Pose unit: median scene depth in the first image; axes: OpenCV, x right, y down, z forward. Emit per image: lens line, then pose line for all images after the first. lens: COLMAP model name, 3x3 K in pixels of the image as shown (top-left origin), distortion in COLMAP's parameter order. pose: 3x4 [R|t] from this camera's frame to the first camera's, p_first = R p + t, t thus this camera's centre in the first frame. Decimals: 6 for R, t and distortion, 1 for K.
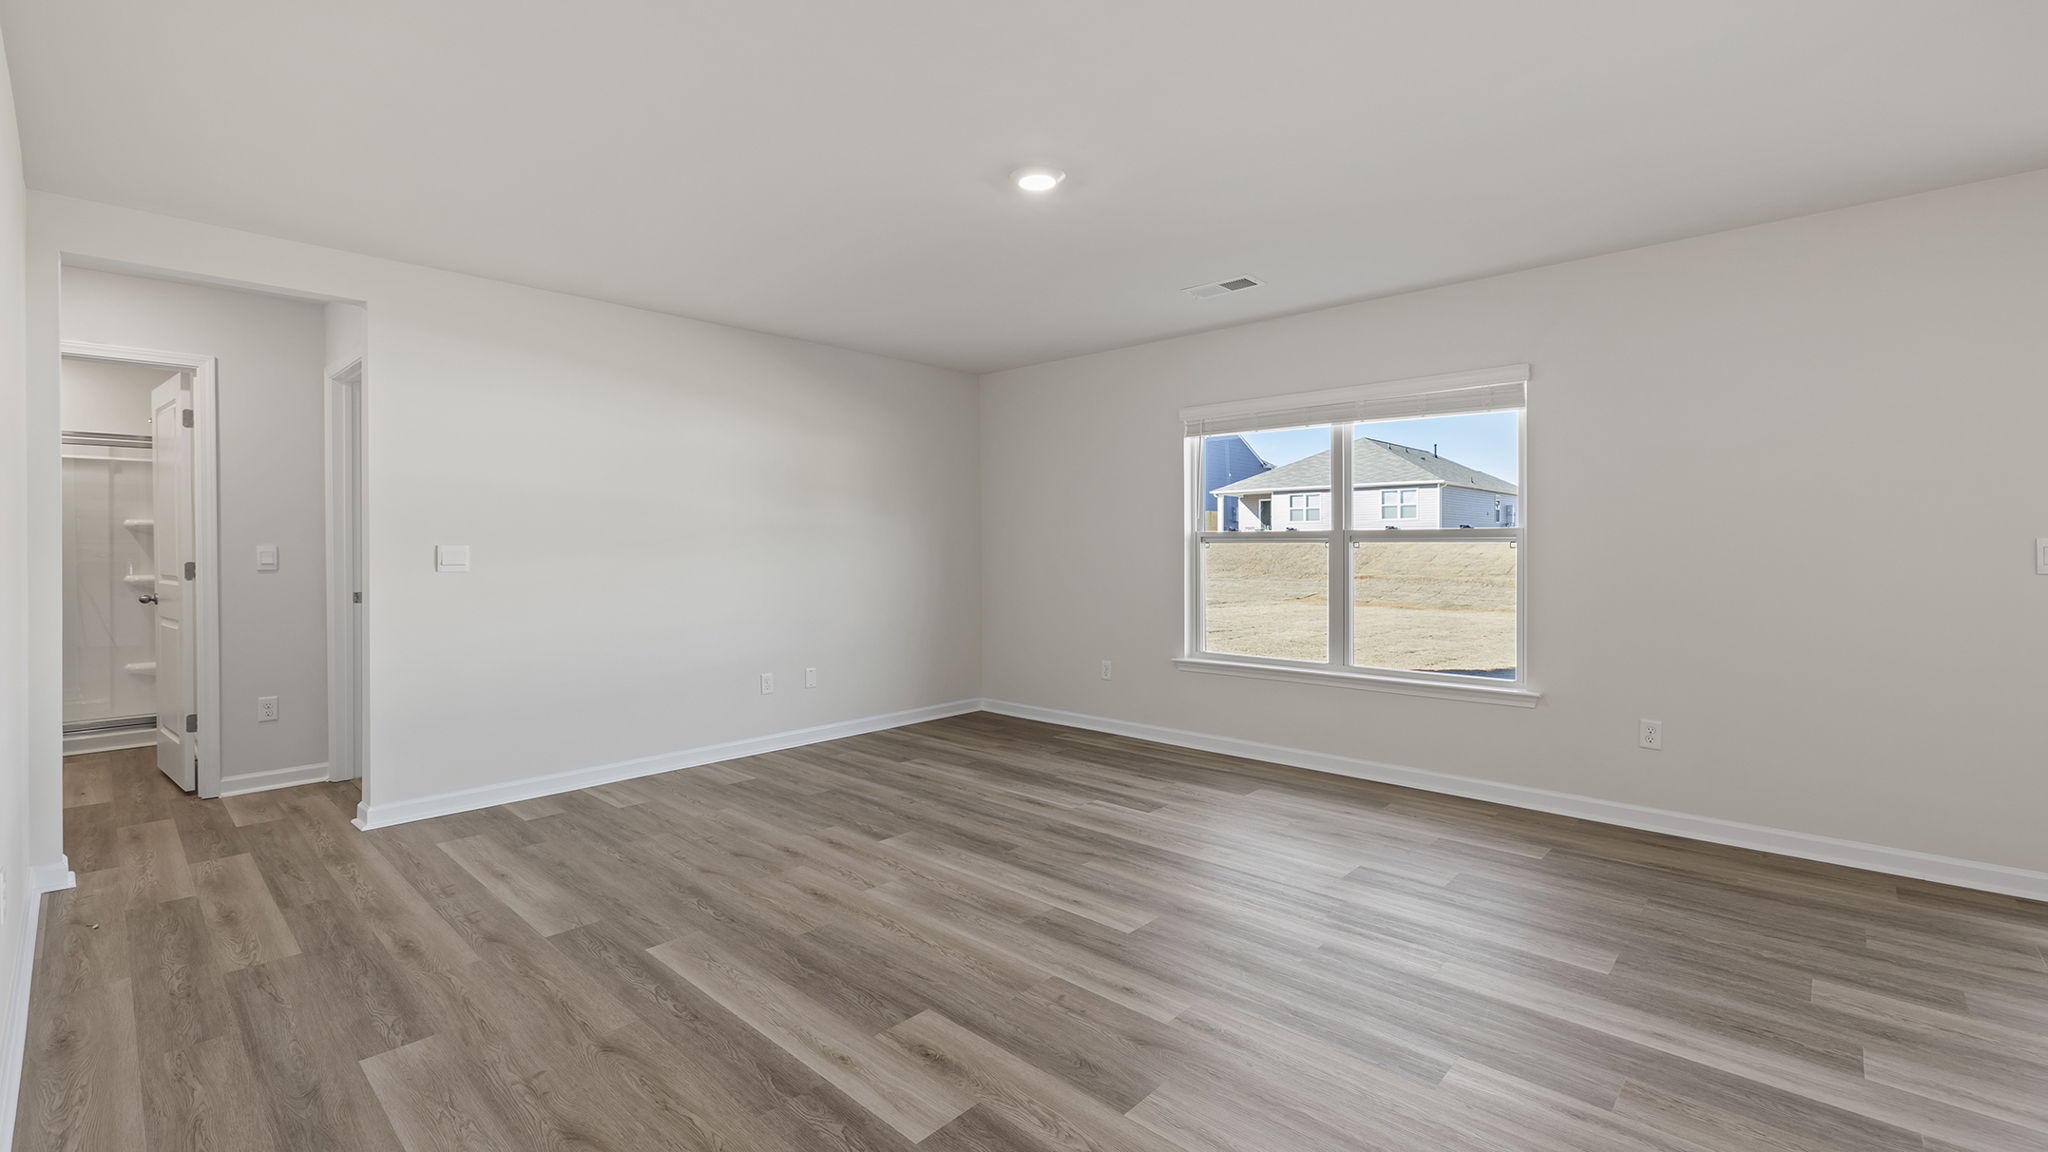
lens RADIAL K [[876.5, 0, 1005.3], [0, 876.5, 548.5], [0, 0, 1]] dist [0.000491, 0.000595]
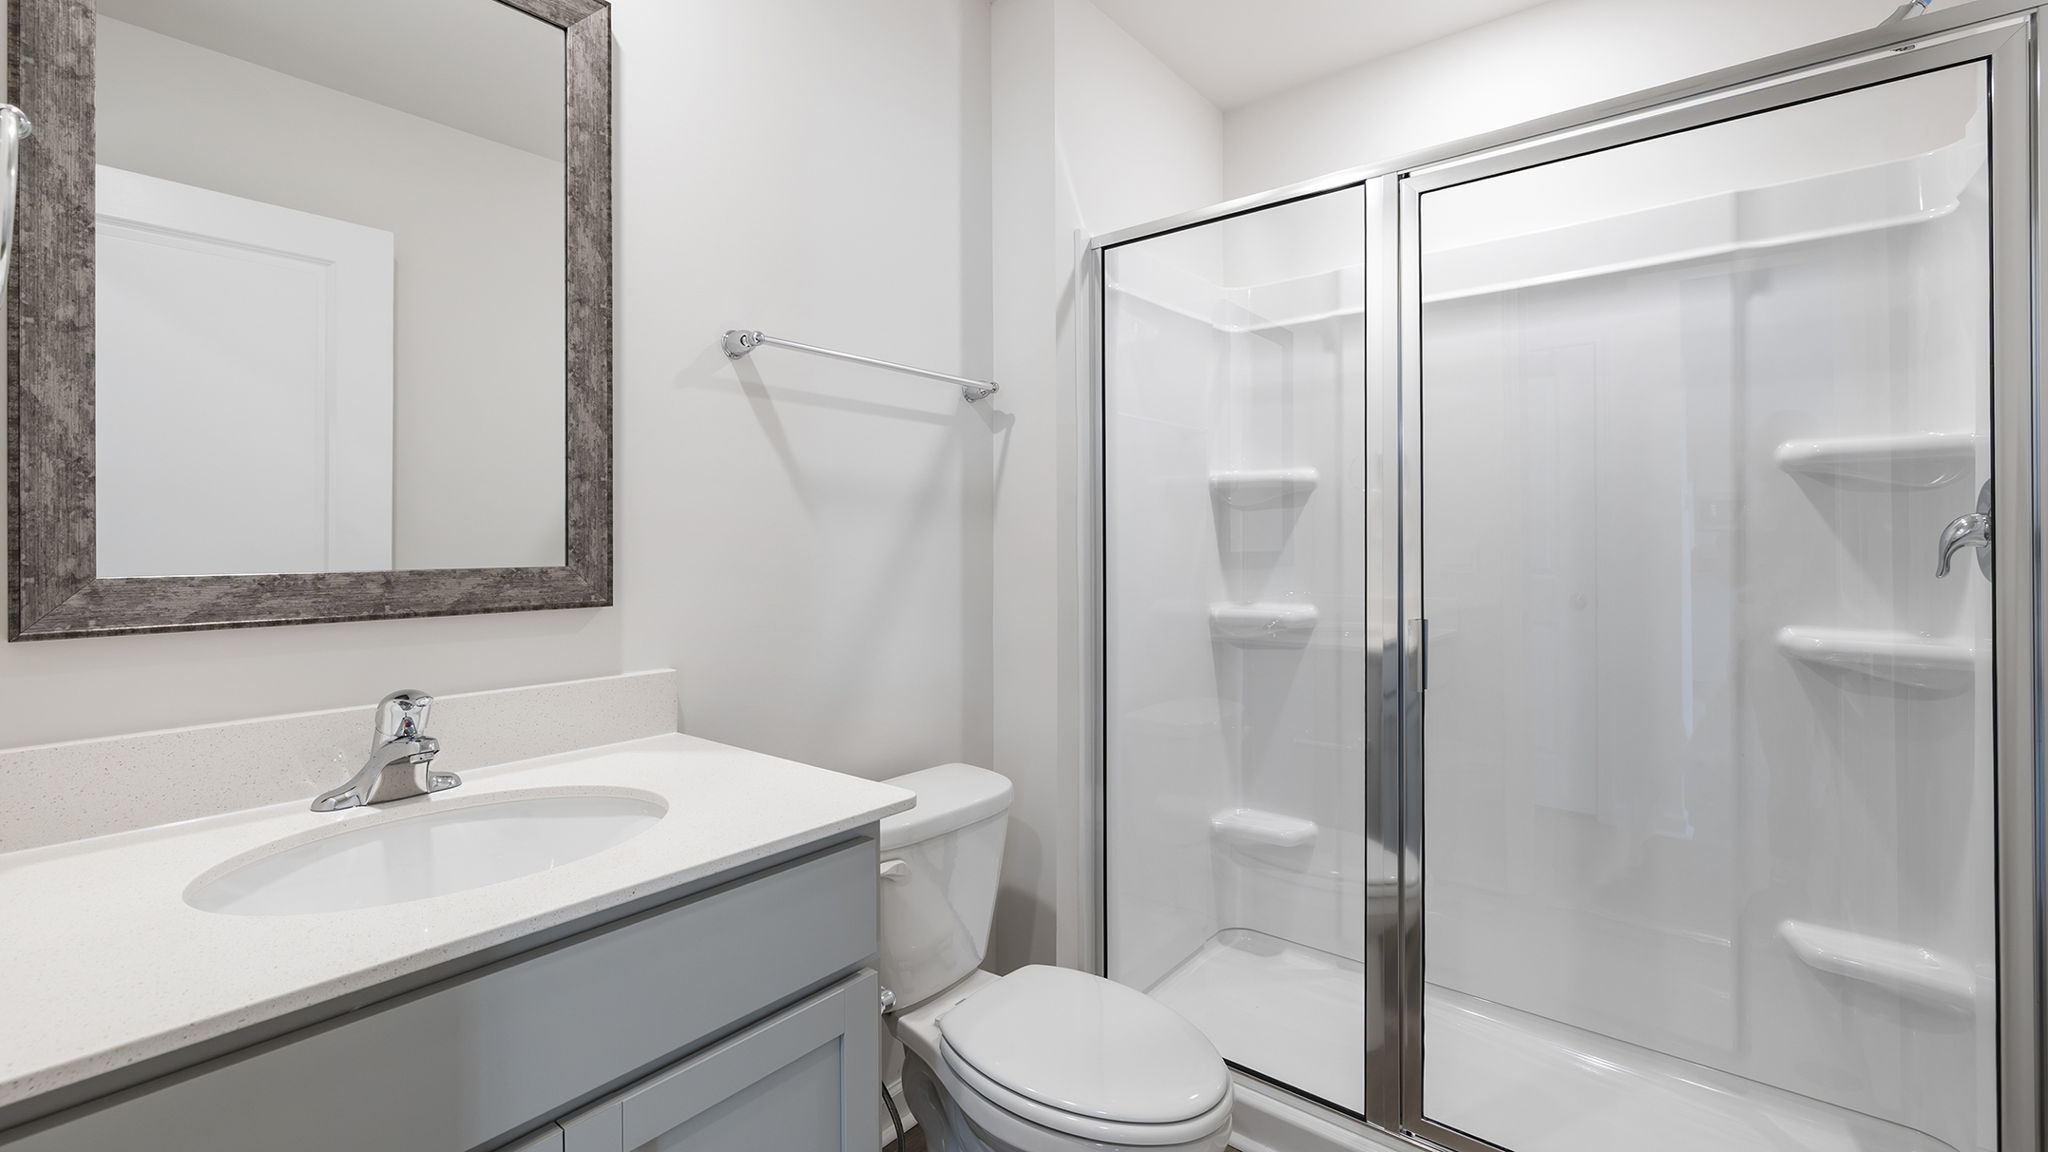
lens RADIAL K [[876.5, 0, 1040.5], [0, 876.5, 525.7], [0, 0, 1]] dist [0.000491, 0.000595]
pose [[0.082080, 0.001311, -0.996625, -1.165412], [-0.009068, 0.999959, 0.000569, -0.004396], [0.996584, 0.008991, 0.082089, 1.163933]]
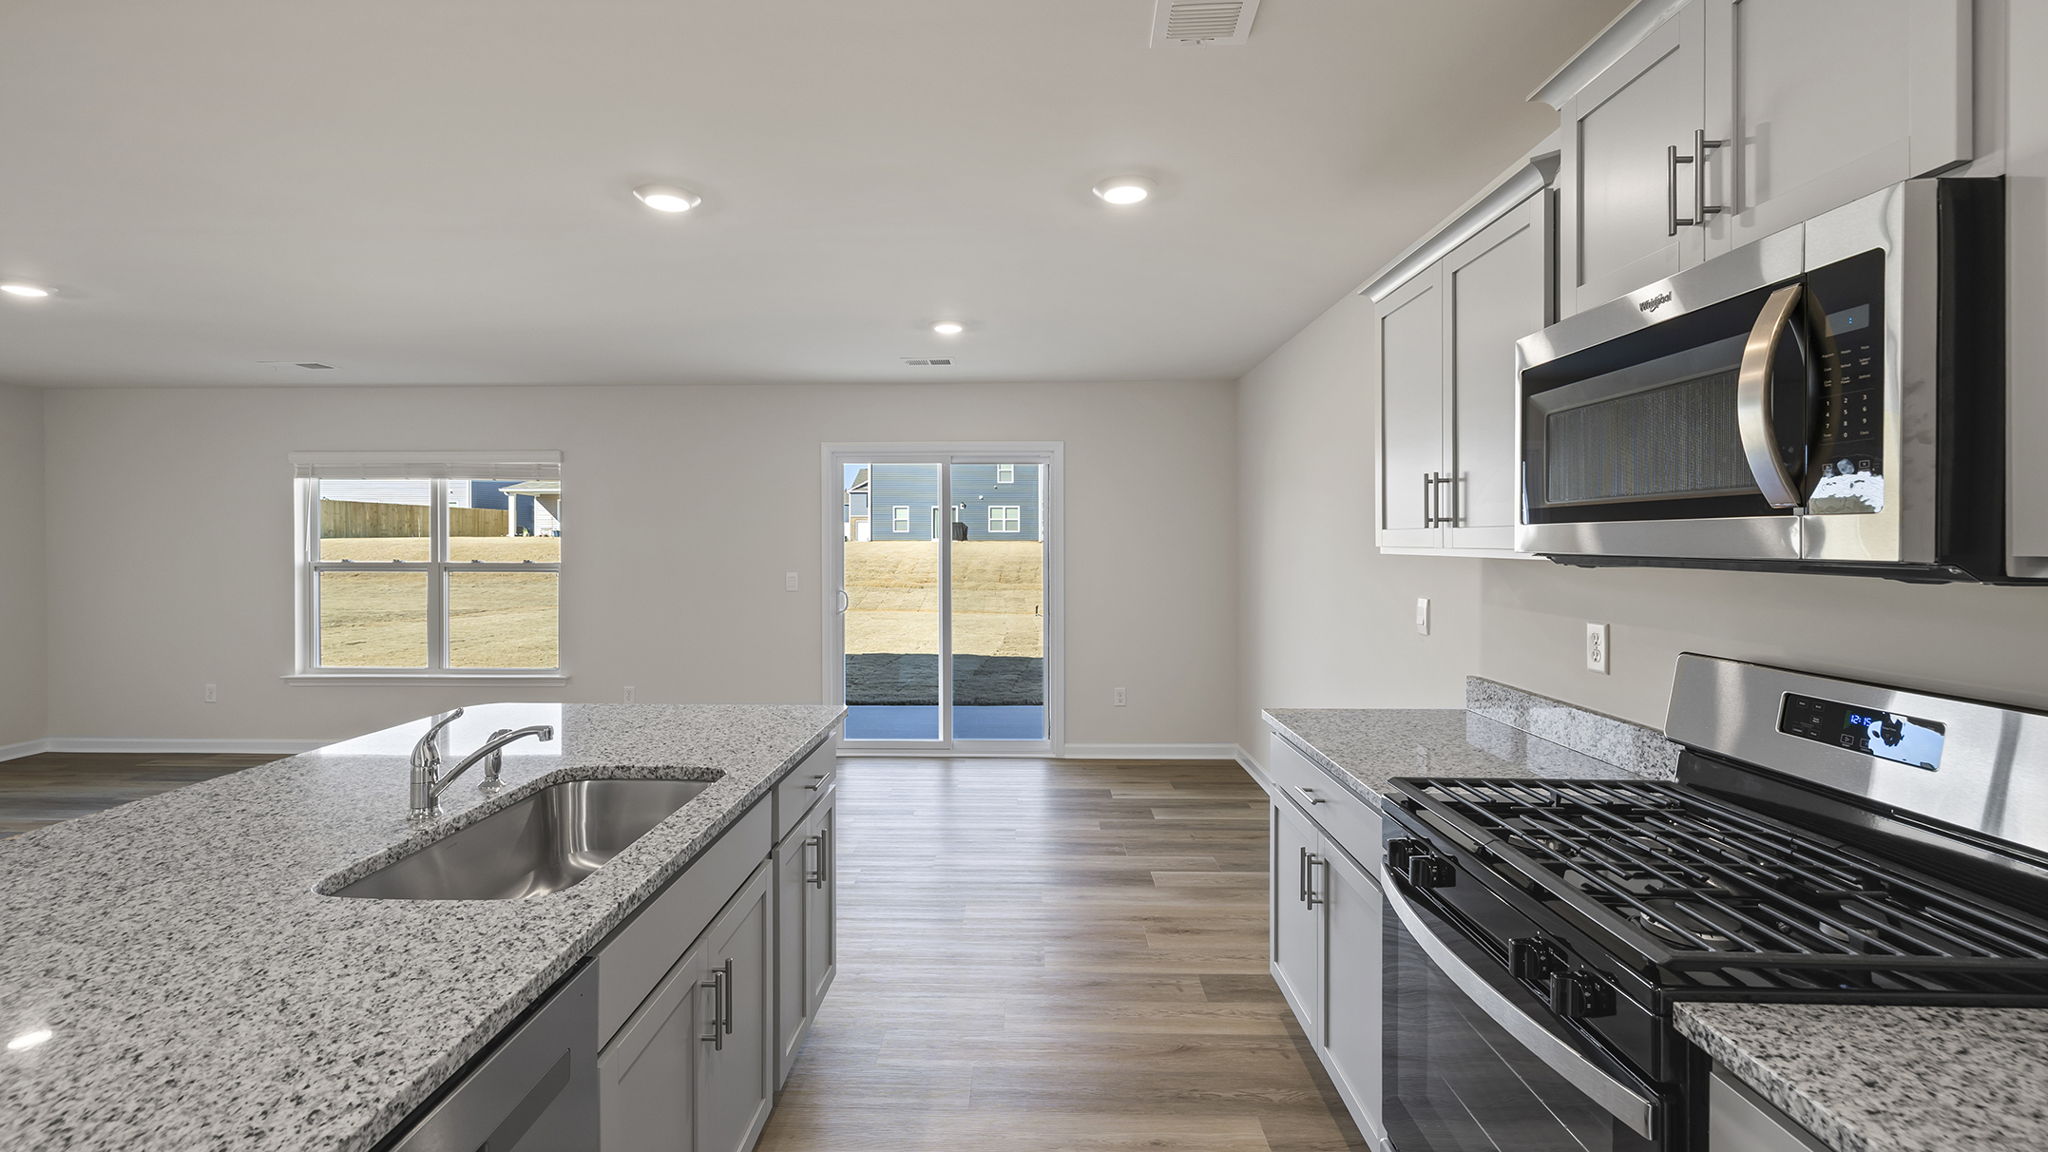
lens RADIAL K [[876.5, 0, 1006.1], [0, 876.5, 549.0], [0, 0, 1]] dist [0.000491, 0.000595]
pose [[0.744450, -0.000870, 0.667678, 0.194550], [-0.000941, 0.999997, 0.002352, -0.058127], [-0.667678, -0.002379, 0.744447, -0.649693]]
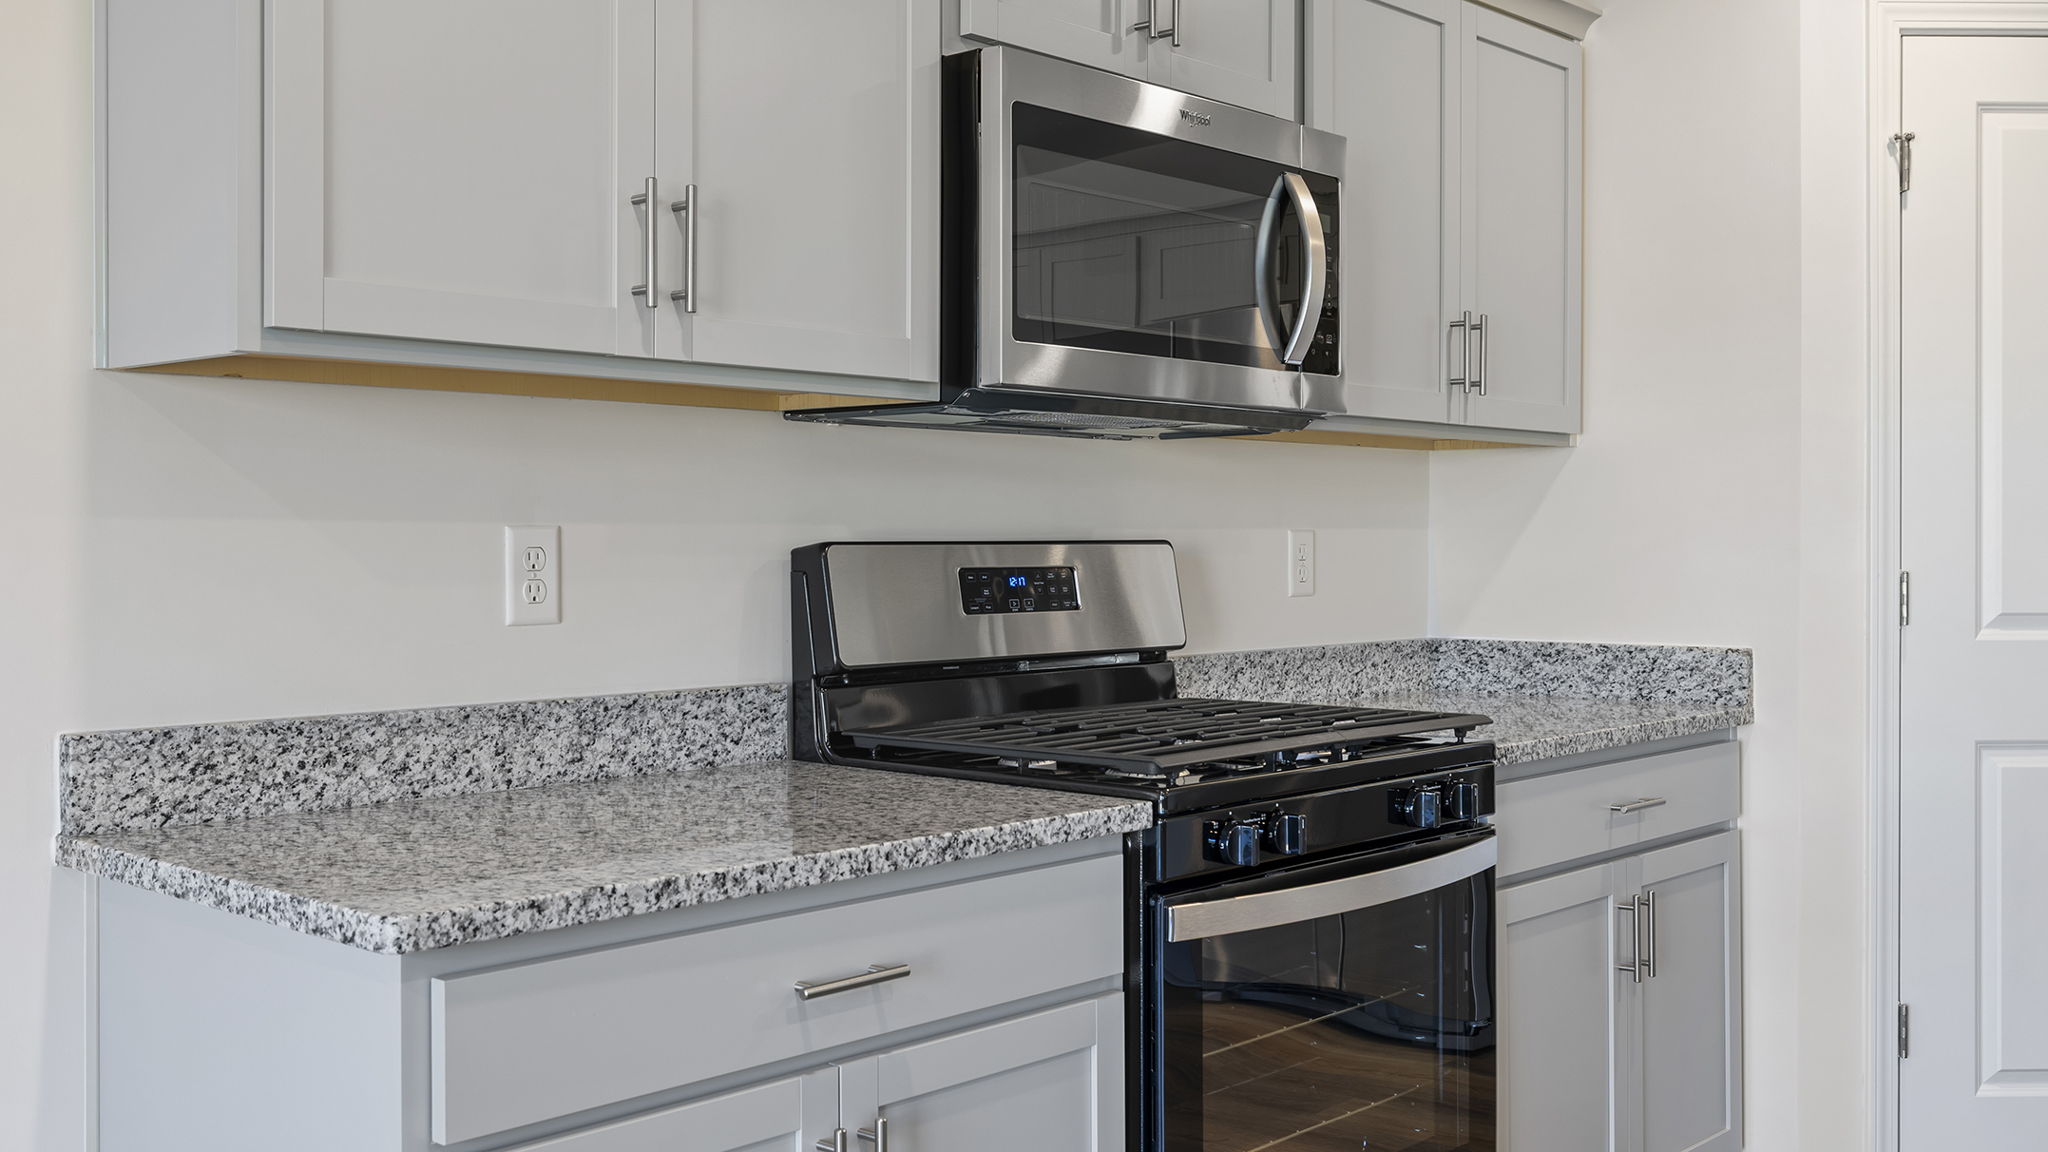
lens RADIAL K [[2023.7, 0, 1005.8], [0, 2023.7, 556.6], [0, 0, 1]] dist [0.007047, 0.000000]
pose [[-0.999852, 0.005889, -0.016140, 0.731014], [0.005757, 0.999950, 0.008233, -0.002059], [0.016187, 0.008139, -0.999836, 0.211834]]
